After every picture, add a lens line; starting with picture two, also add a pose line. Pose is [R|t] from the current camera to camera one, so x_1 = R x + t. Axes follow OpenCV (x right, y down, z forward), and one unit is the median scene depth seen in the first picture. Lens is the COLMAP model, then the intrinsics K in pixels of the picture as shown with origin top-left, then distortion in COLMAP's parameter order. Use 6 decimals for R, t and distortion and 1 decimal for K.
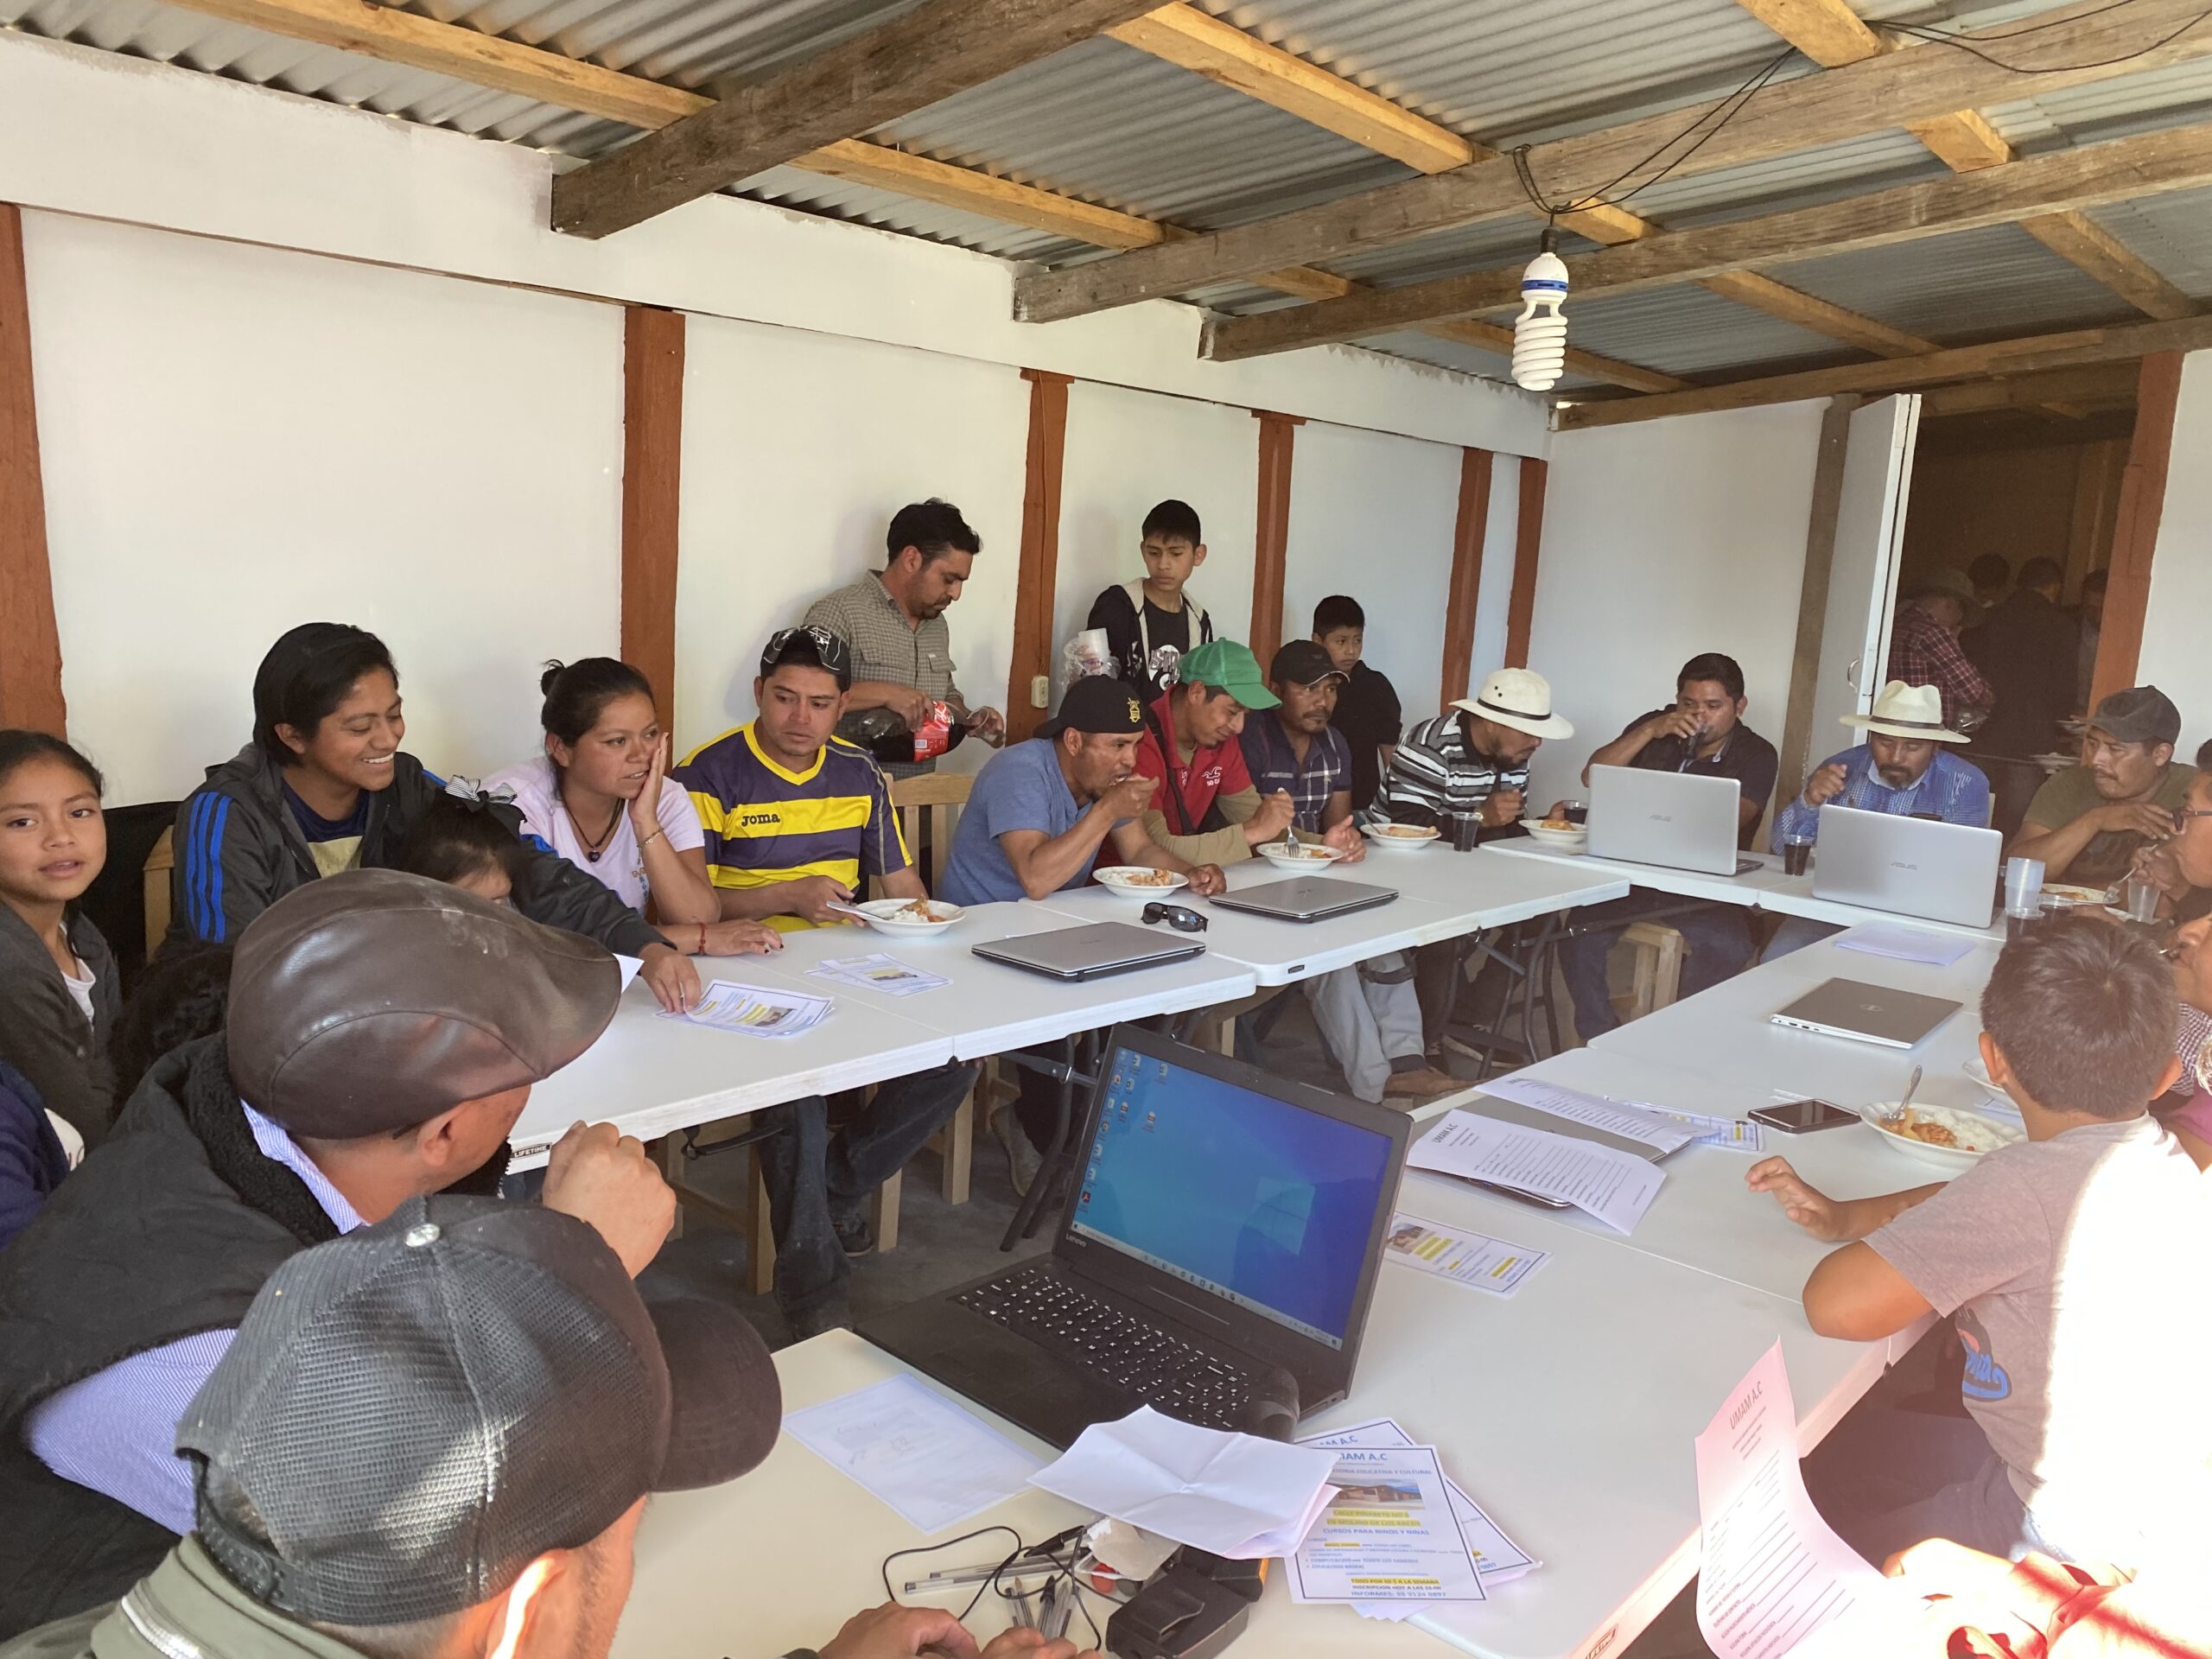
lens RADIAL K [[1703.9, 0, 1125.2], [0, 1703.9, 842.0], [0, 0, 1]] dist [0.012105, 0.001689]
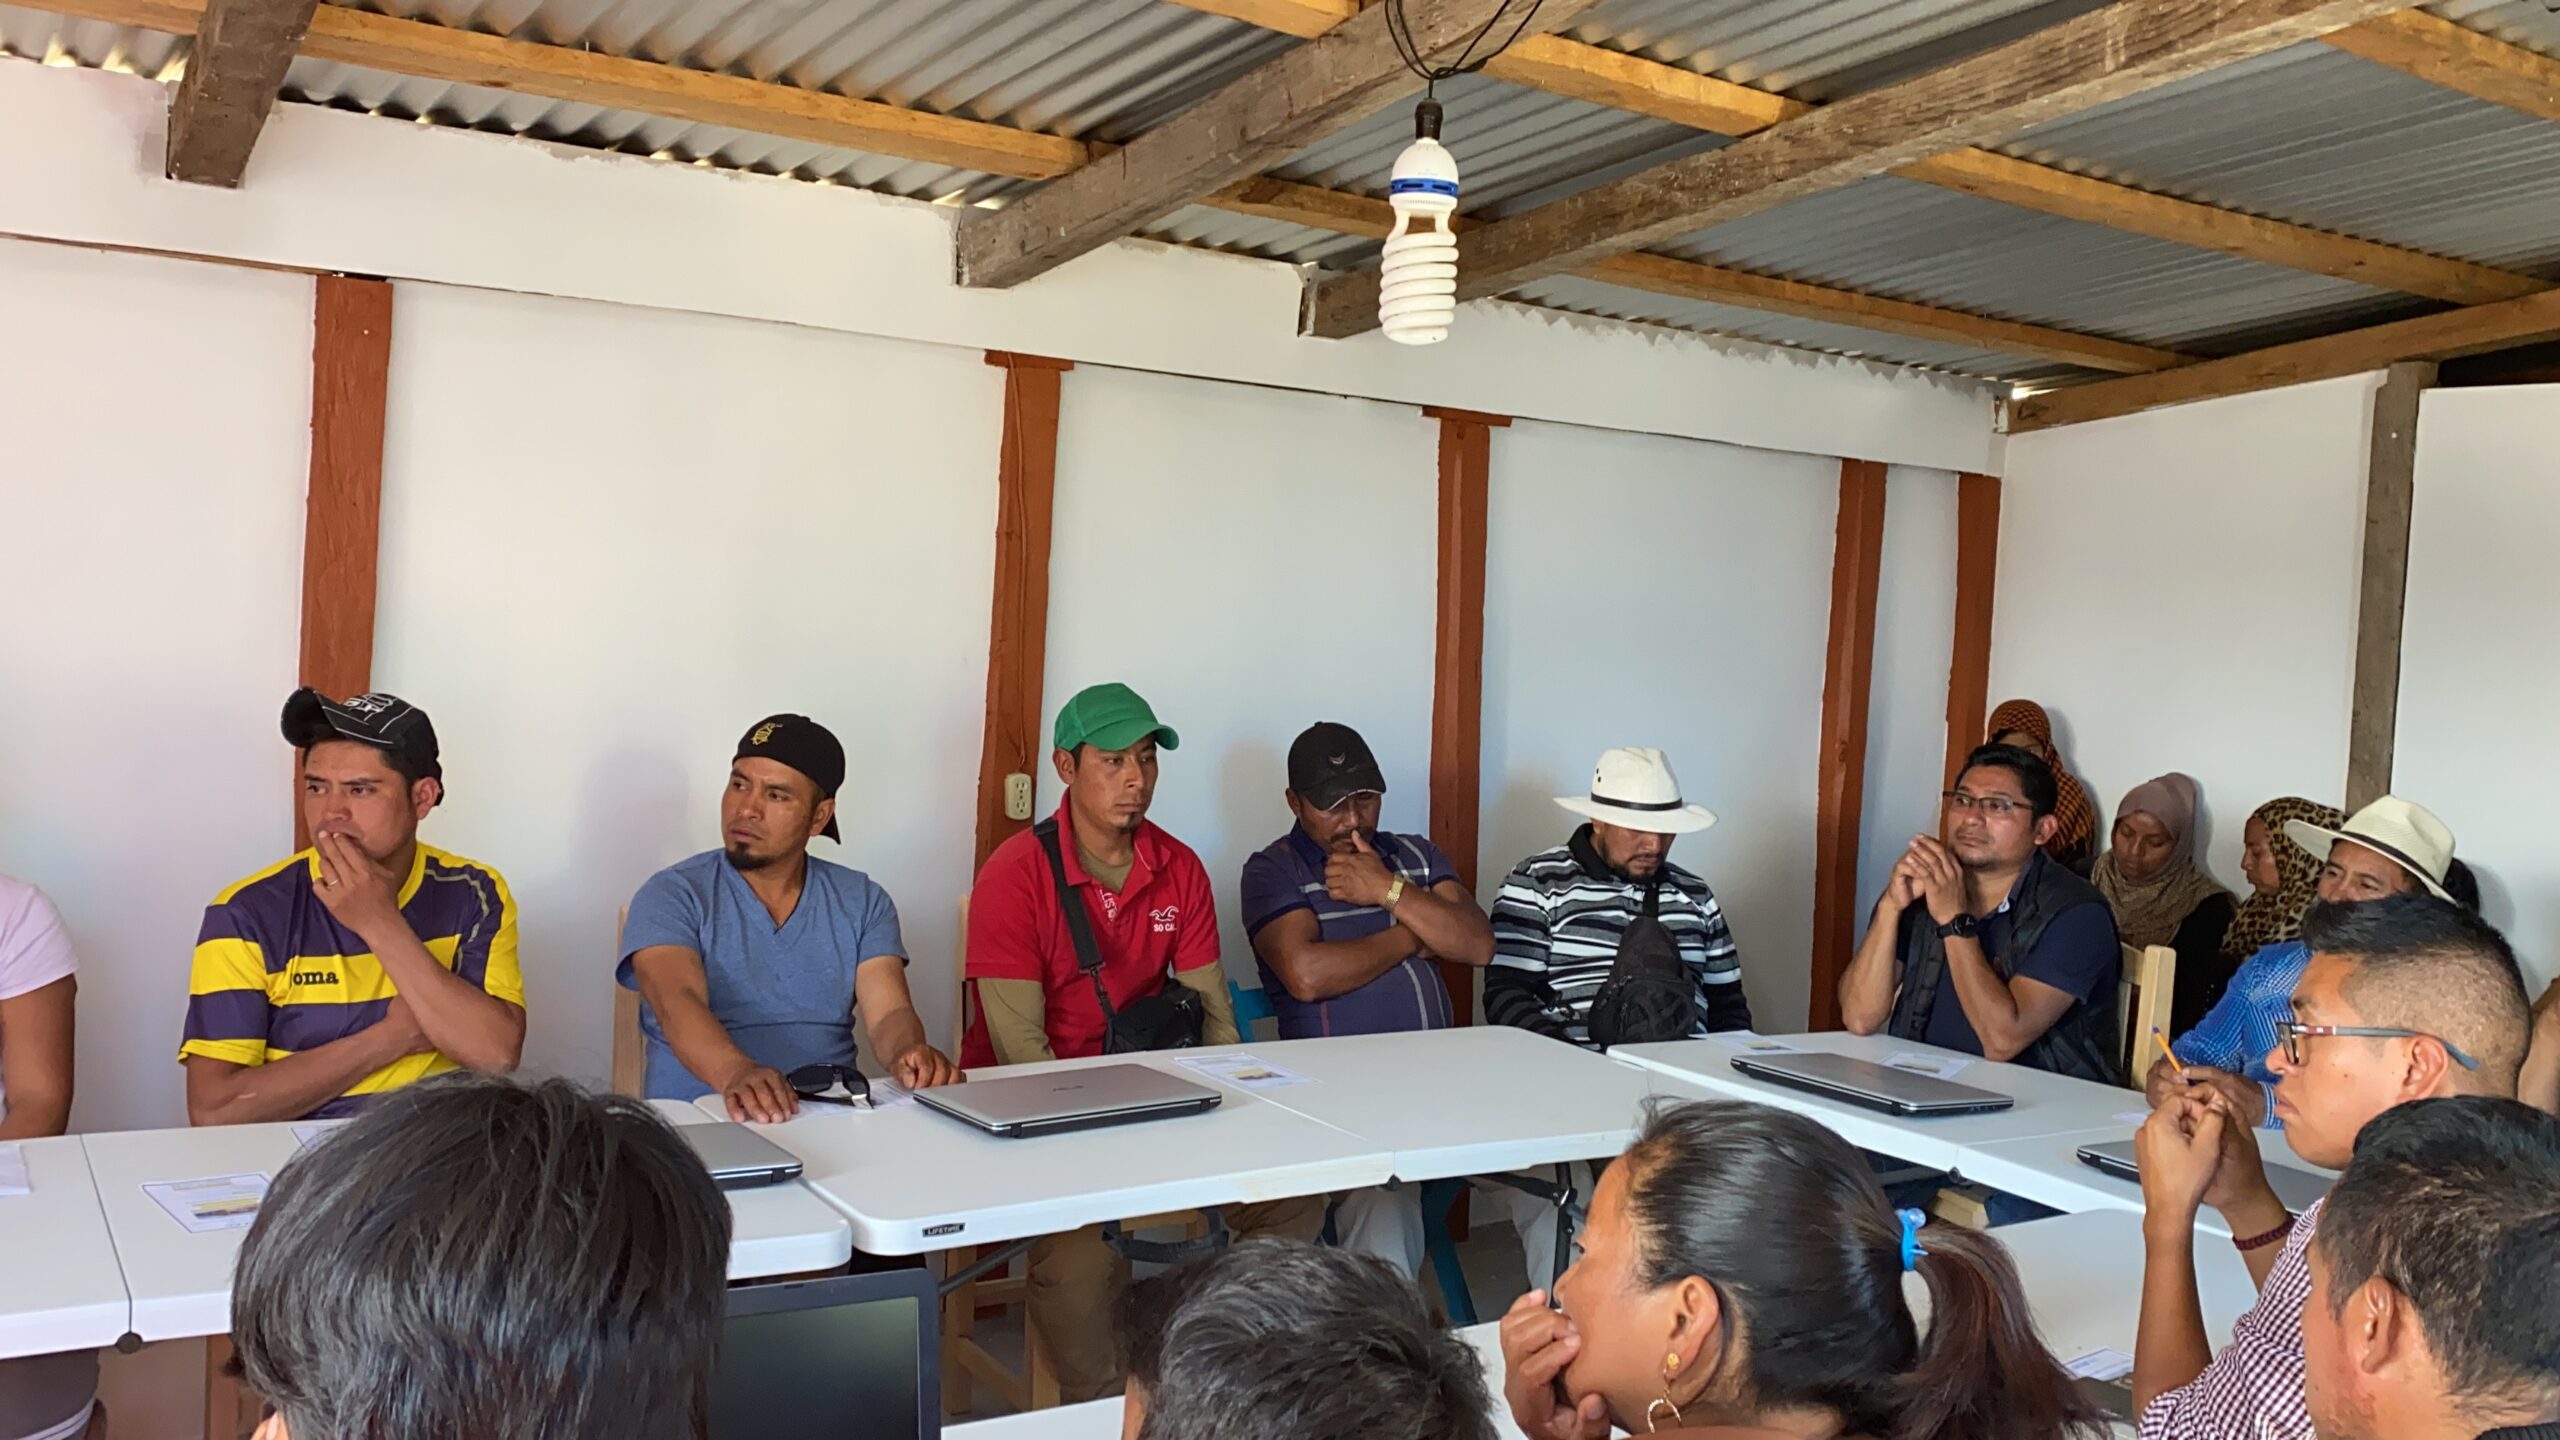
lens RADIAL K [[2338.6, 0, 1294.3], [0, 2338.6, 681.2], [0, 0, 1]] dist [0.077694, -0.113097]
pose [[0.971089, 0.003149, -0.238699, 0.357214], [-0.038958, 0.988598, -0.145449, -0.006970], [0.235519, 0.150543, 0.960139, 0.137683]]
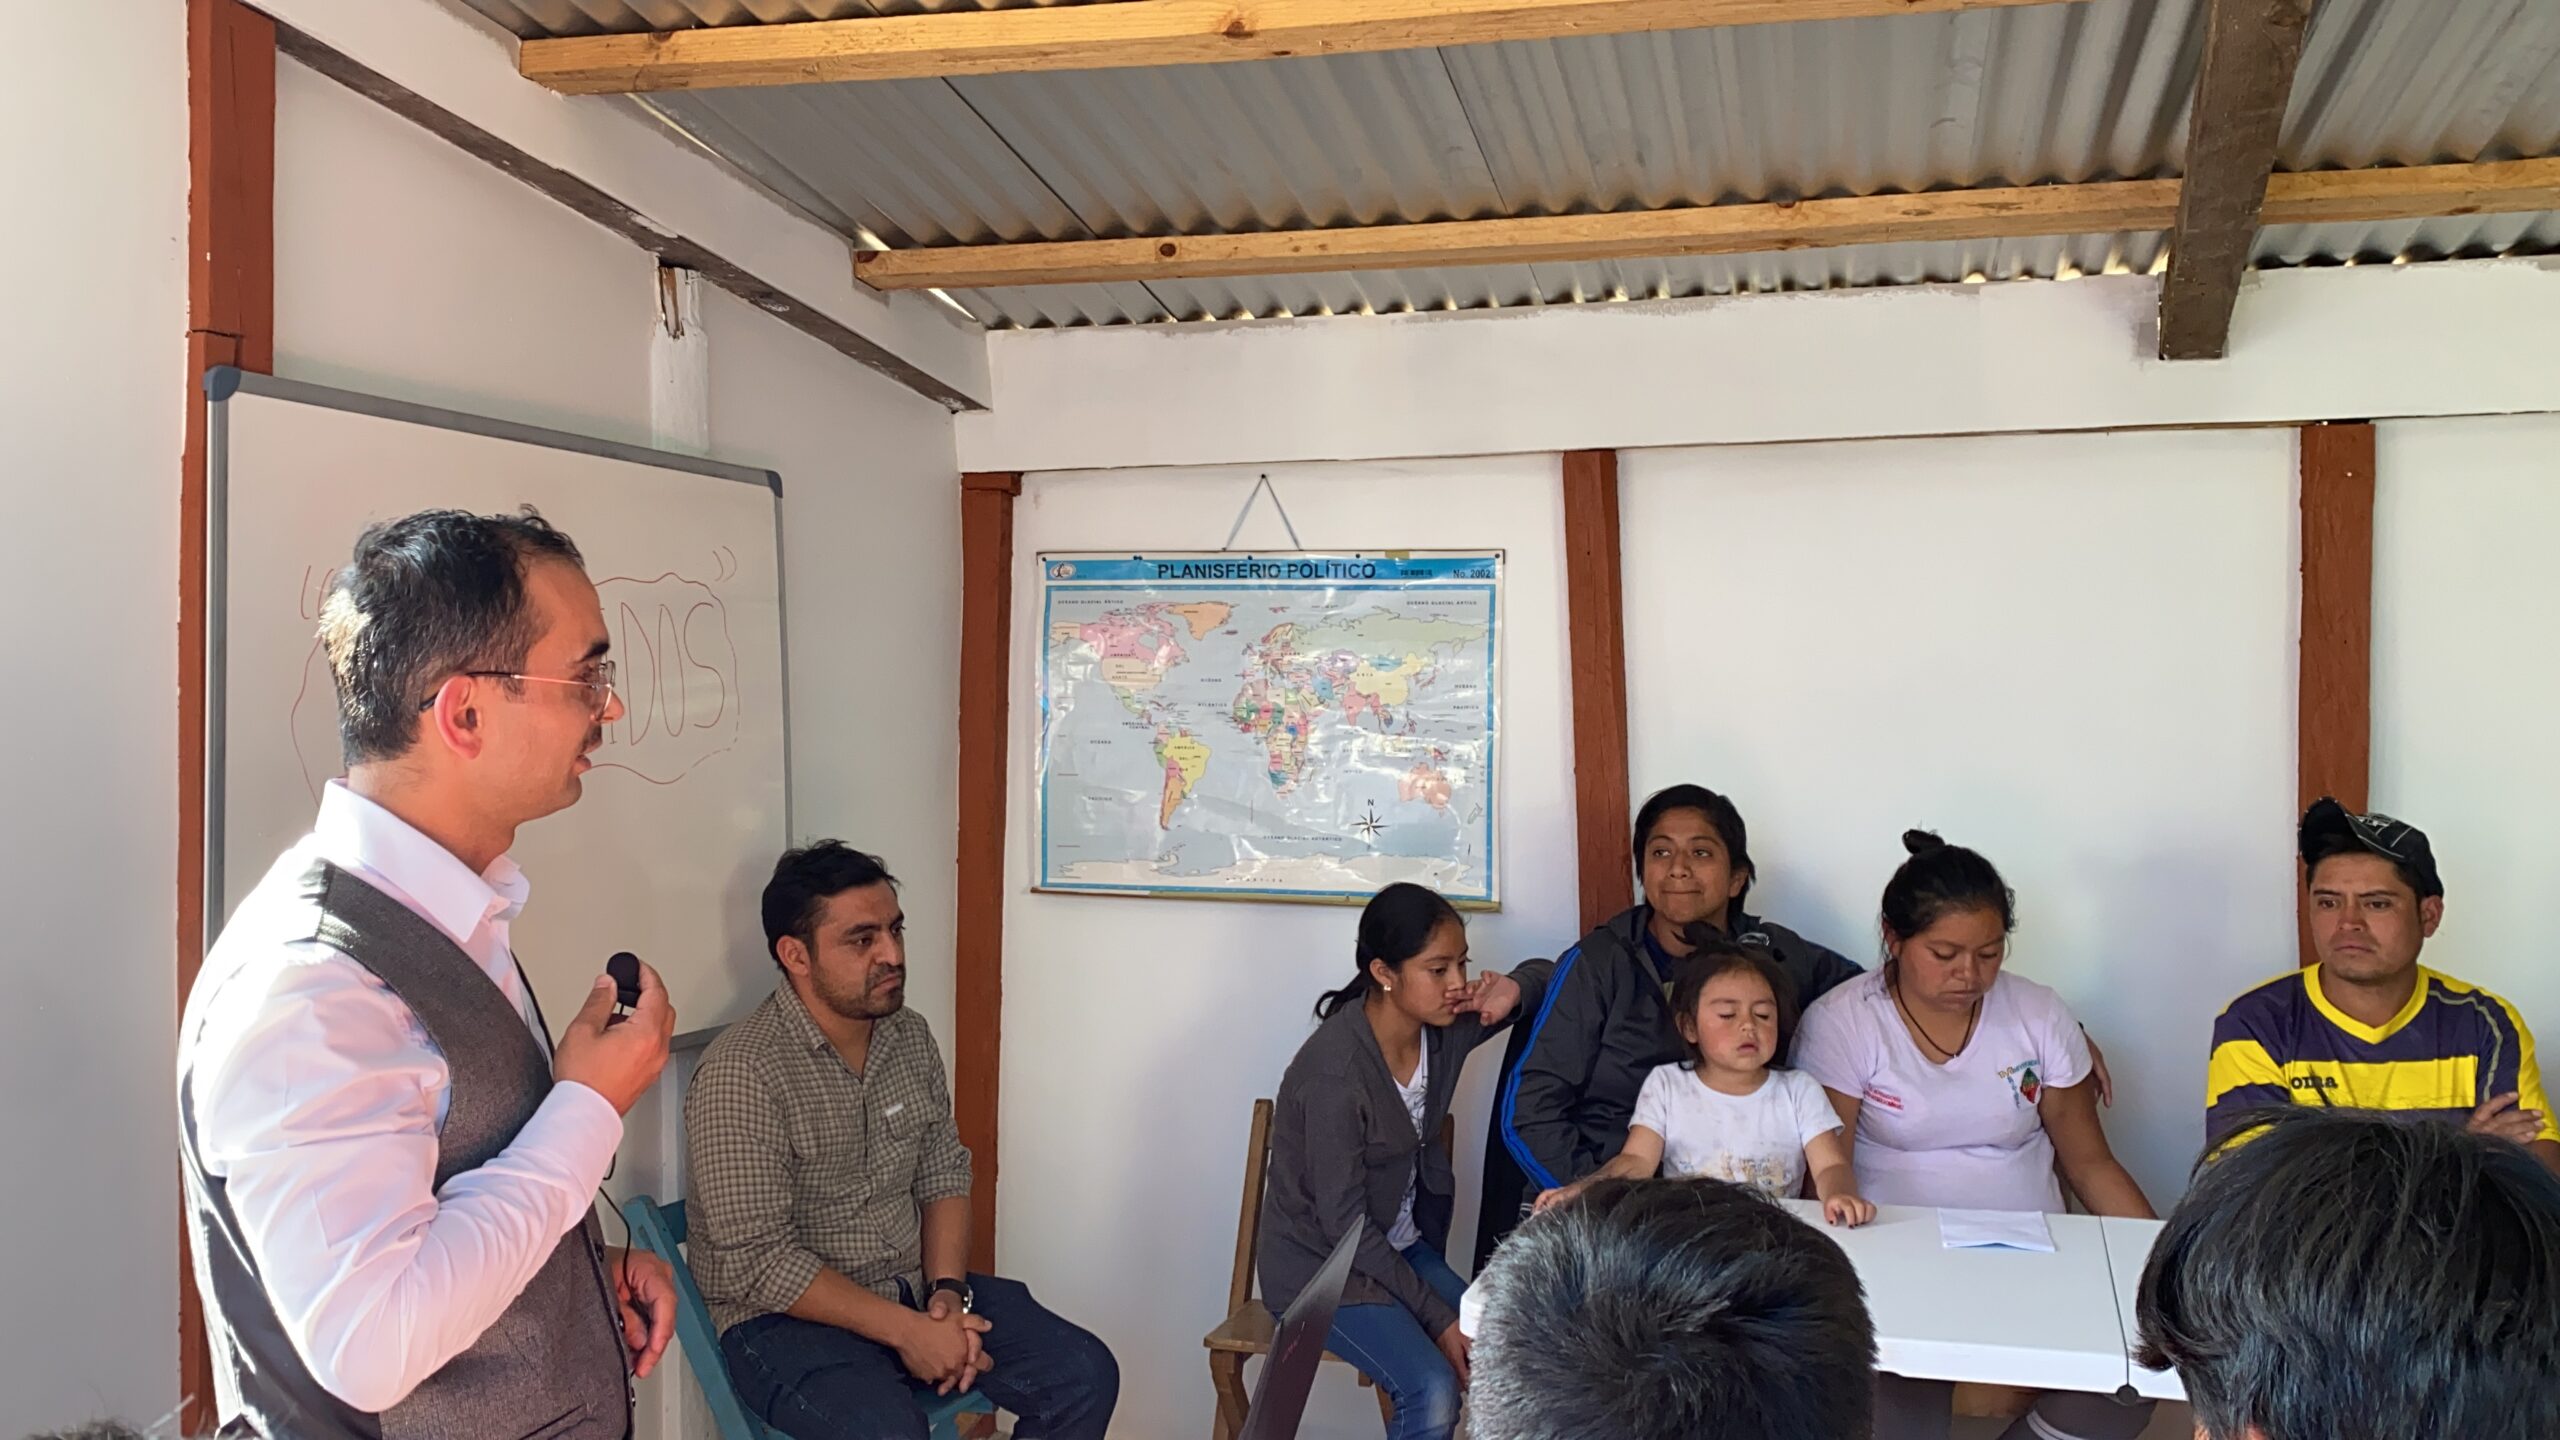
lens RADIAL K [[2244.8, 0, 1258.6], [0, 2244.8, 723.6], [0, 0, 1]] dist [0.008342, 0.010704]
pose [[0.467337, -0.048578, -0.882743, 0.384175], [-0.120113, 0.985742, -0.117835, 0.001437], [0.875882, 0.161098, 0.454839, 0.126856]]
